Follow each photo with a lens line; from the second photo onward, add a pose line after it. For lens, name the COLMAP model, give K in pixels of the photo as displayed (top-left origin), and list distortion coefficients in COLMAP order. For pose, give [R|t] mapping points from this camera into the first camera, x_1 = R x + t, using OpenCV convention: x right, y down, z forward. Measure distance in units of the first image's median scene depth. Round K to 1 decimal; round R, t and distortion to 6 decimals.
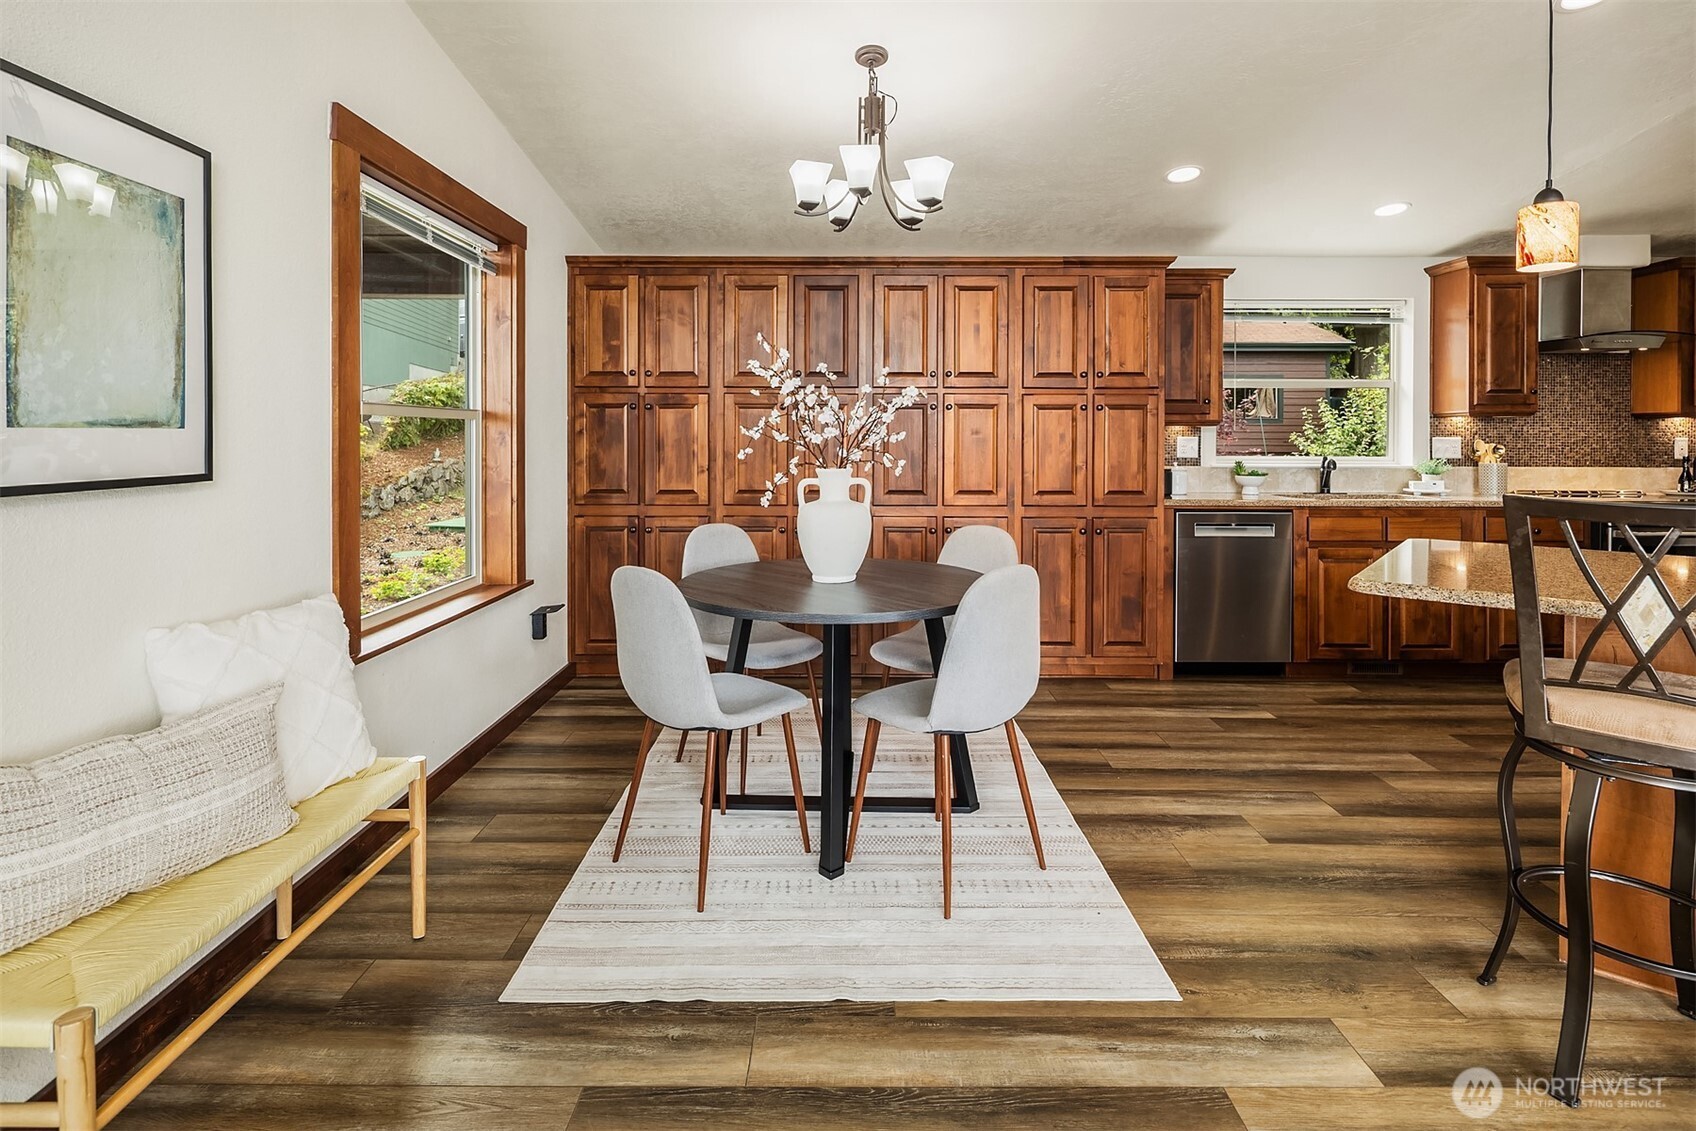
lens RADIAL K [[845.4, 0, 820.5], [0, 845.4, 438.2], [0, 0, 1]] dist [0.005011, 0.000288]
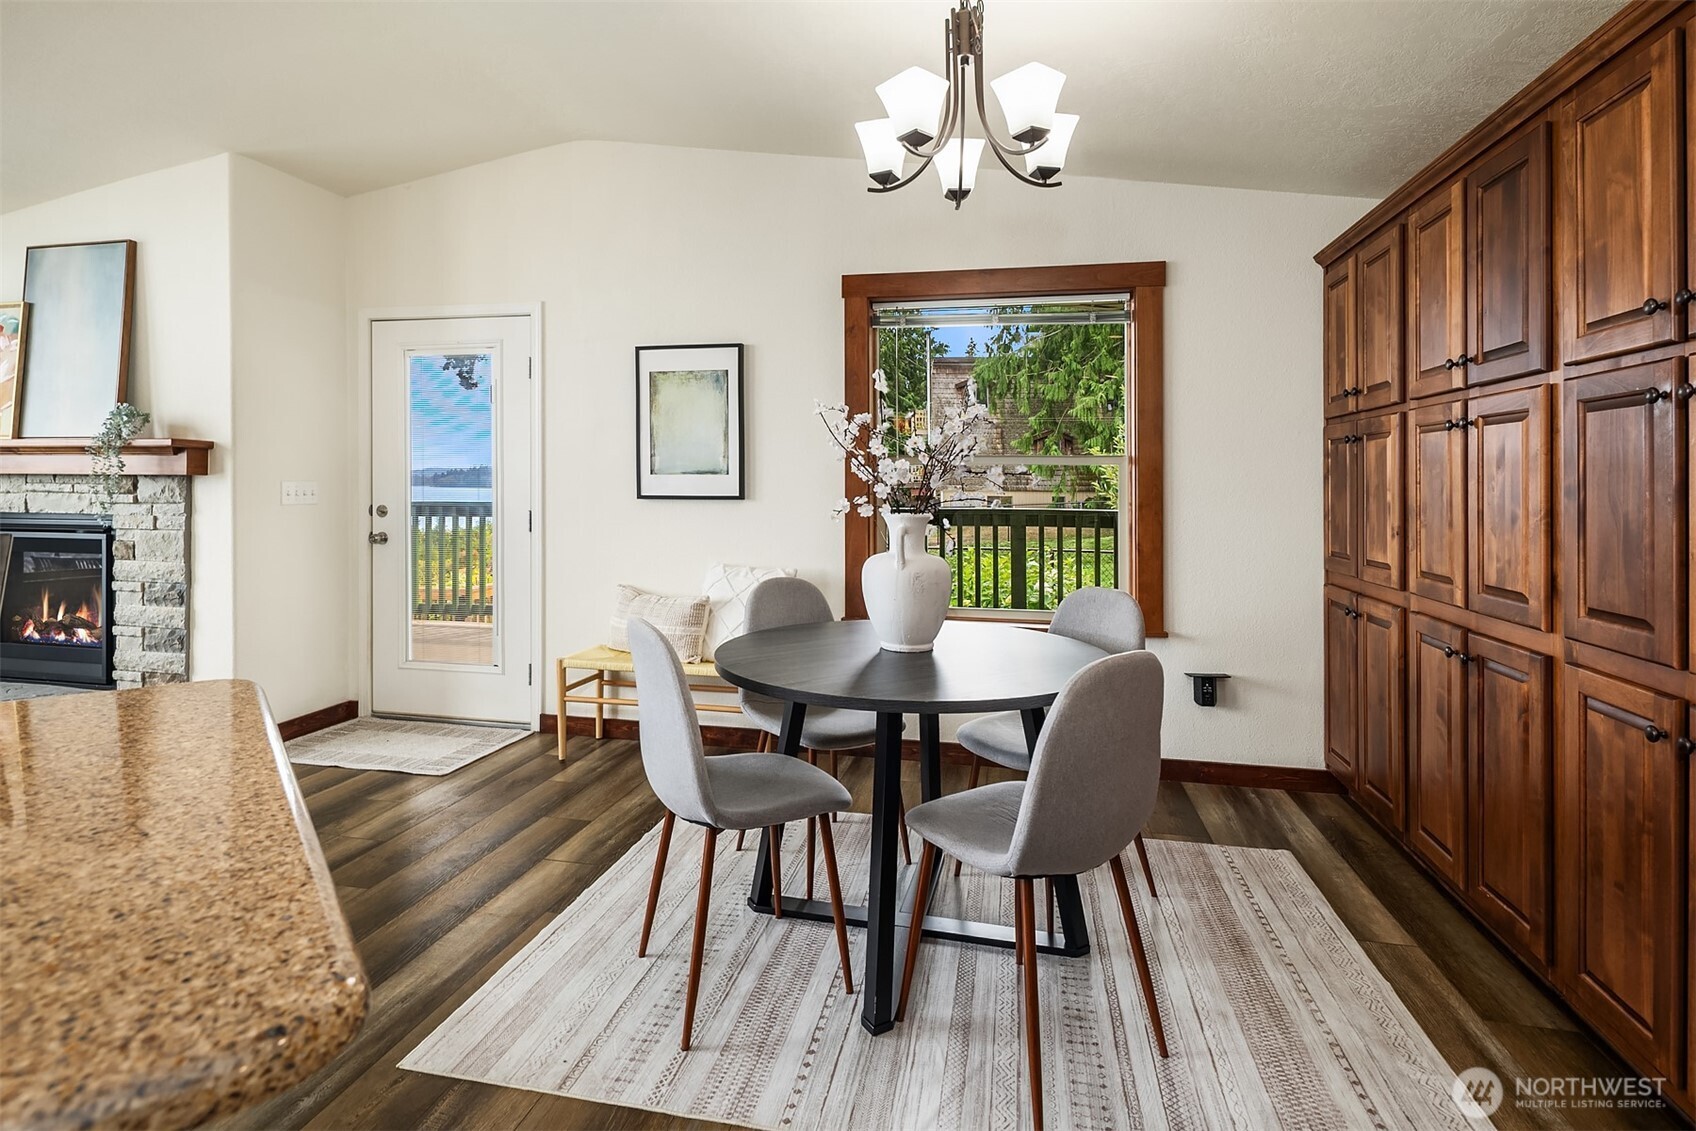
lens RADIAL K [[845.4, 0, 865.4], [0, 845.4, 492.5], [0, 0, 1]] dist [0.005011, 0.000288]
pose [[-0.193222, -0.019677, -0.980958, 0.470702], [-0.007621, 0.999799, -0.018553, 0.025782], [0.981125, 0.003891, -0.193333, 0.638215]]
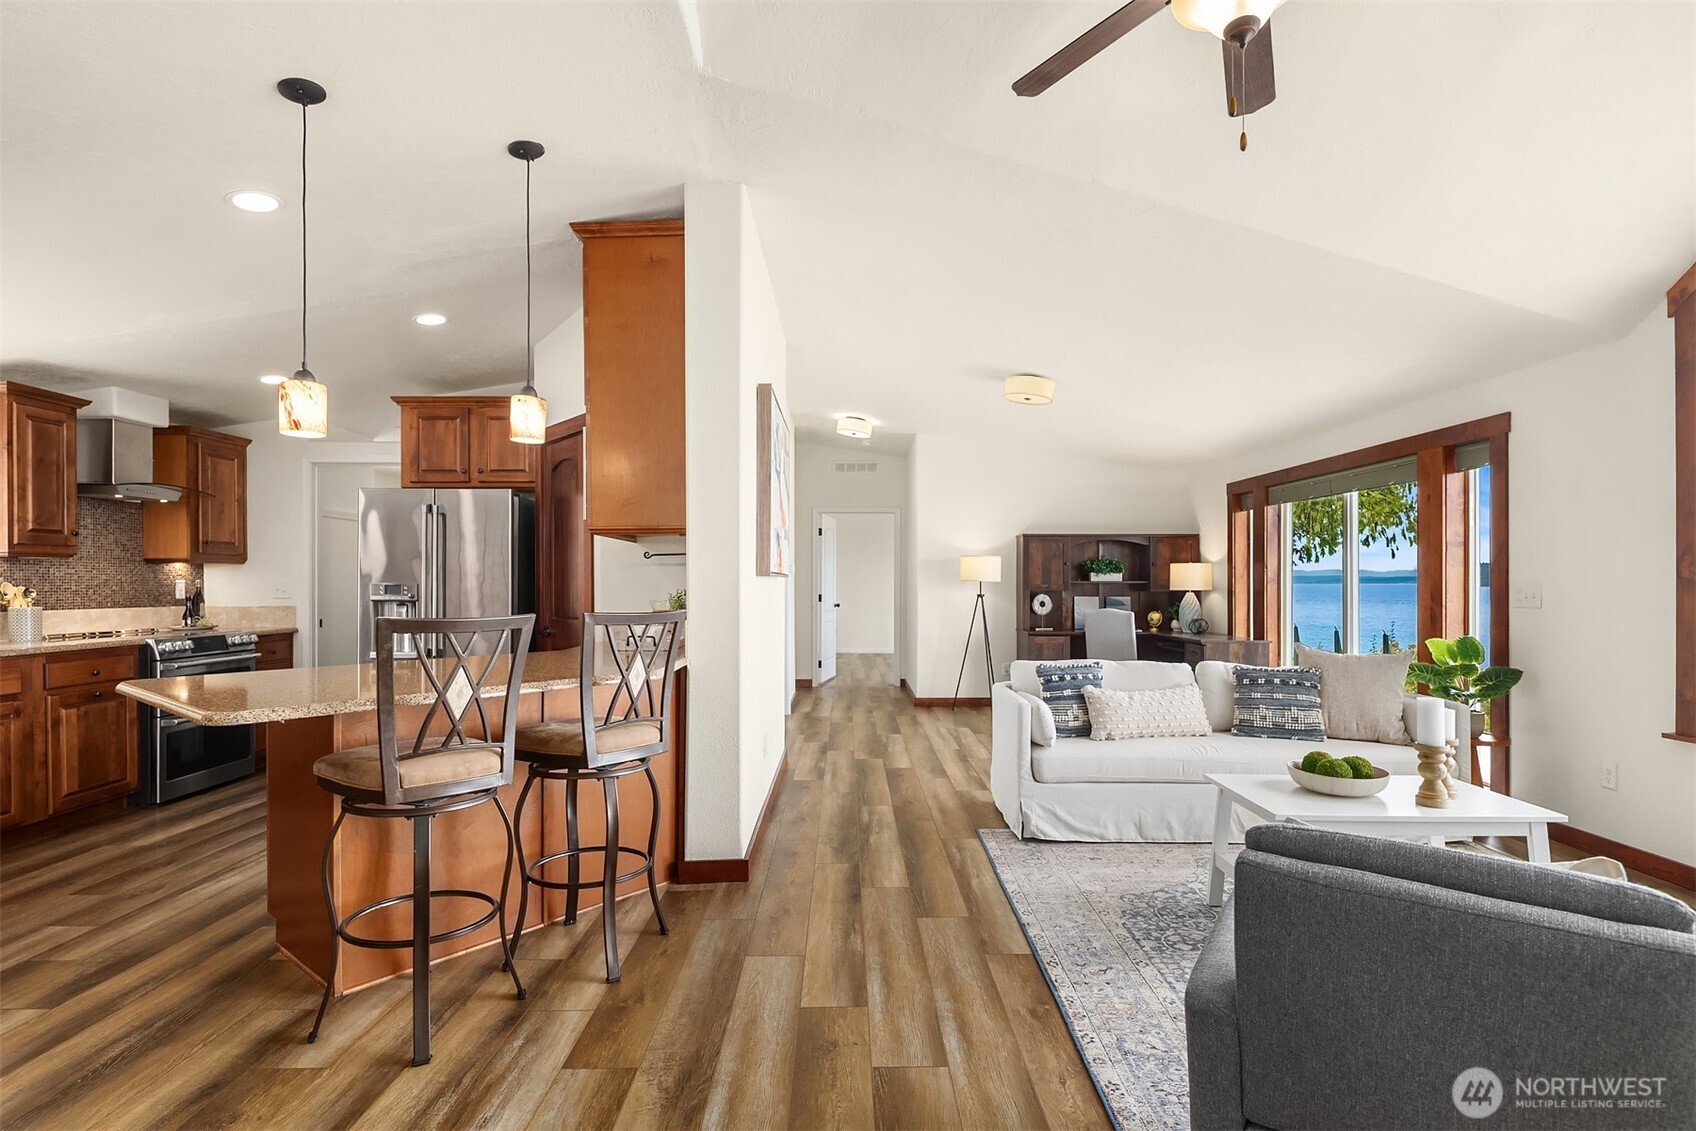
lens RADIAL K [[845.4, 0, 849.6], [0, 845.4, 565.5], [0, 0, 1]] dist [0.005011, 0.000288]
pose [[0.003280, 0.017667, 0.999839, -0.181878], [0.004841, 0.999832, -0.017683, 0.005604], [-0.999983, 0.004899, 0.003194, 0.118045]]
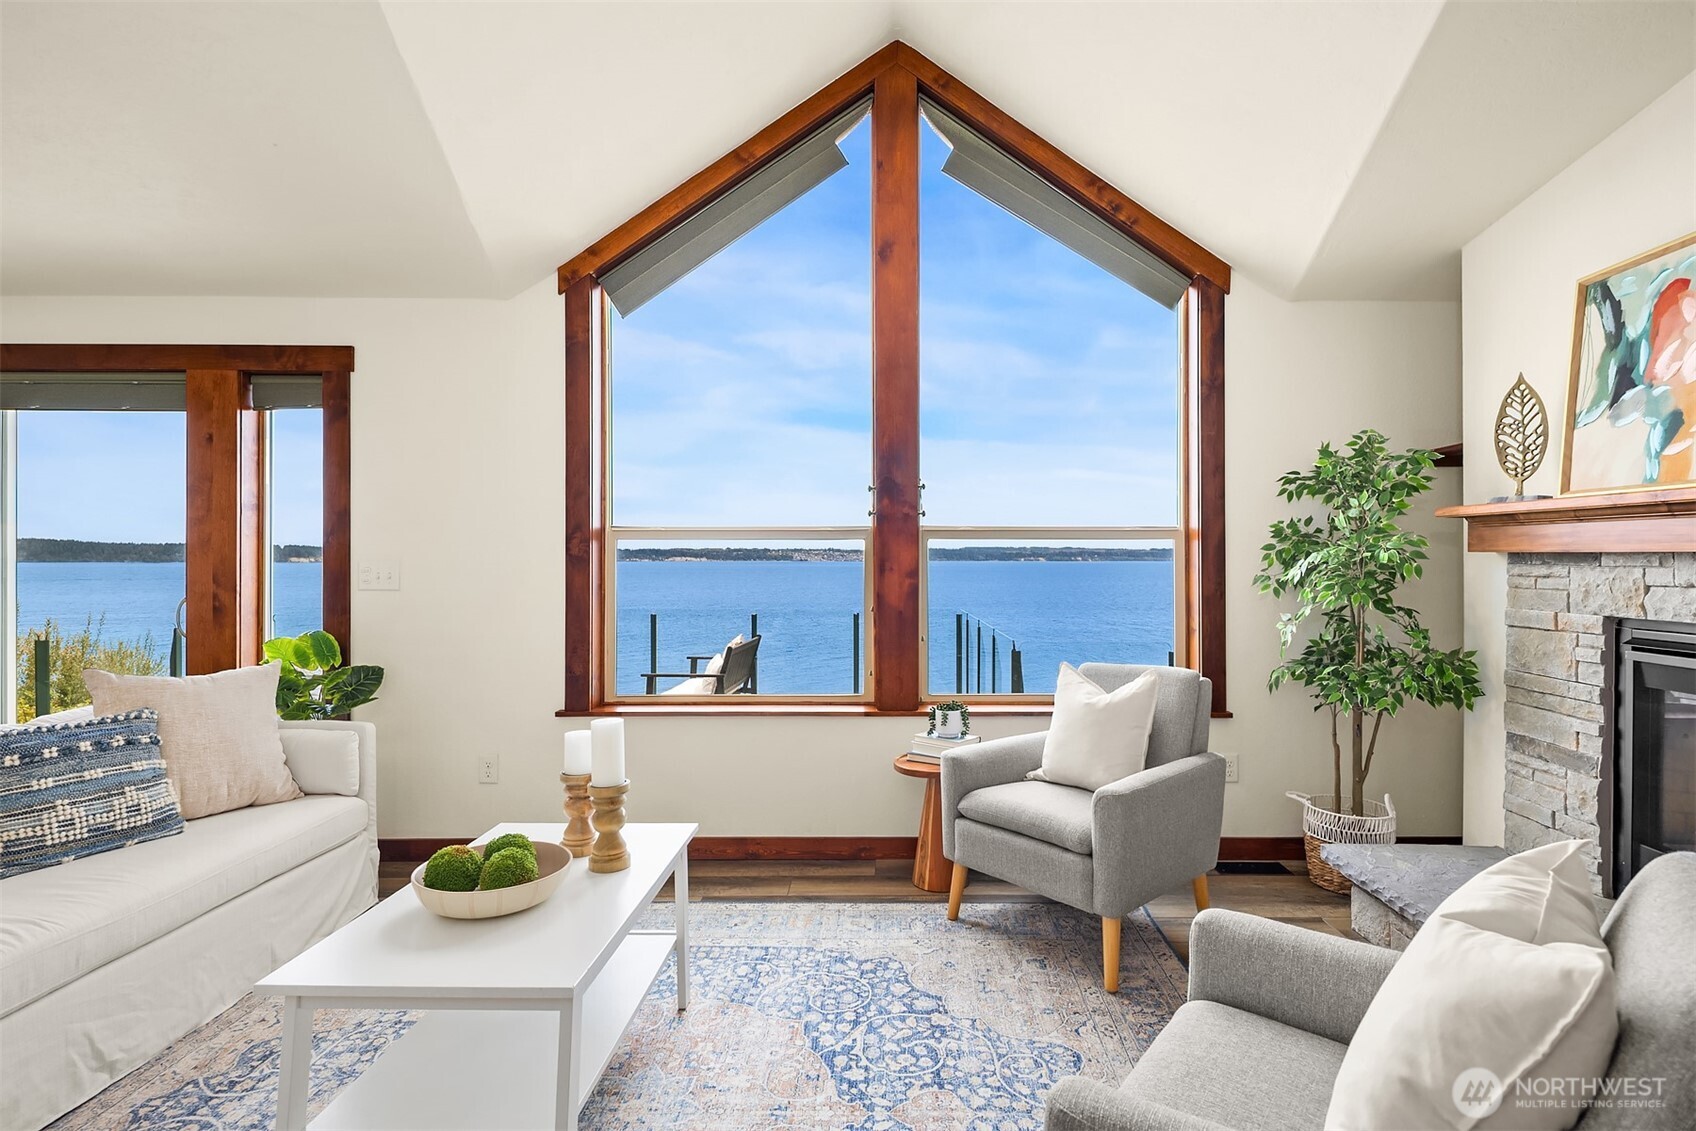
lens RADIAL K [[845.4, 0, 865.3], [0, 845.4, 563.3], [0, 0, 1]] dist [0.005011, 0.000288]
pose [[-0.999987, -0.005116, -0.000047, 0.272781], [-0.005116, 0.999934, 0.010294, 0.004865], [-0.000006, 0.010295, -0.999947, 0.141963]]
